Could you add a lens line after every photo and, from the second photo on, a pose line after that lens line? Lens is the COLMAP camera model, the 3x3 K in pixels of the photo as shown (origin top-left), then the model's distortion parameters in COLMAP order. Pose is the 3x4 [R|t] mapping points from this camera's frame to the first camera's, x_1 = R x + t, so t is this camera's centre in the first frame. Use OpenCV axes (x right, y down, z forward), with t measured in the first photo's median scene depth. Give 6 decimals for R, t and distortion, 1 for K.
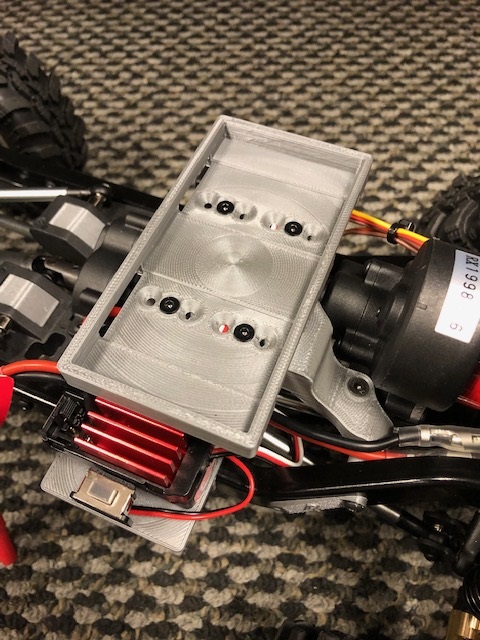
lens RADIAL K [[529.8, 0, 241.1], [0, 529.8, 319.8], [0, 0, 1]] dist [-0.017220, 0.009995]
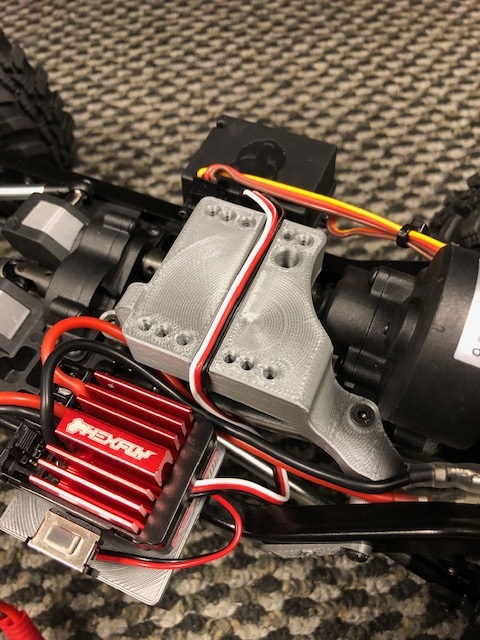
lens RADIAL K [[529.8, 0, 243.8], [0, 529.8, 322.7], [0, 0, 1]] dist [-0.017220, 0.009995]
pose [[0.984054, -0.152777, 0.091088, -0.173064], [0.153524, 0.988144, -0.001206, 0.210370], [-0.089824, 0.015171, 0.995842, -0.083272]]
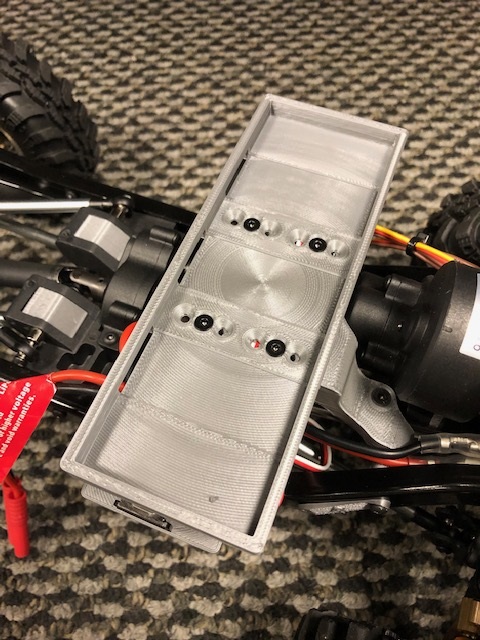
lens RADIAL K [[529.8, 0, 242.1], [0, 529.8, 320.7], [0, 0, 1]] dist [-0.017220, 0.009995]
pose [[0.996852, -0.065681, 0.044413, -0.049944], [0.063946, 0.997174, 0.039422, 0.035115], [-0.046877, -0.036458, 0.998235, -0.064247]]
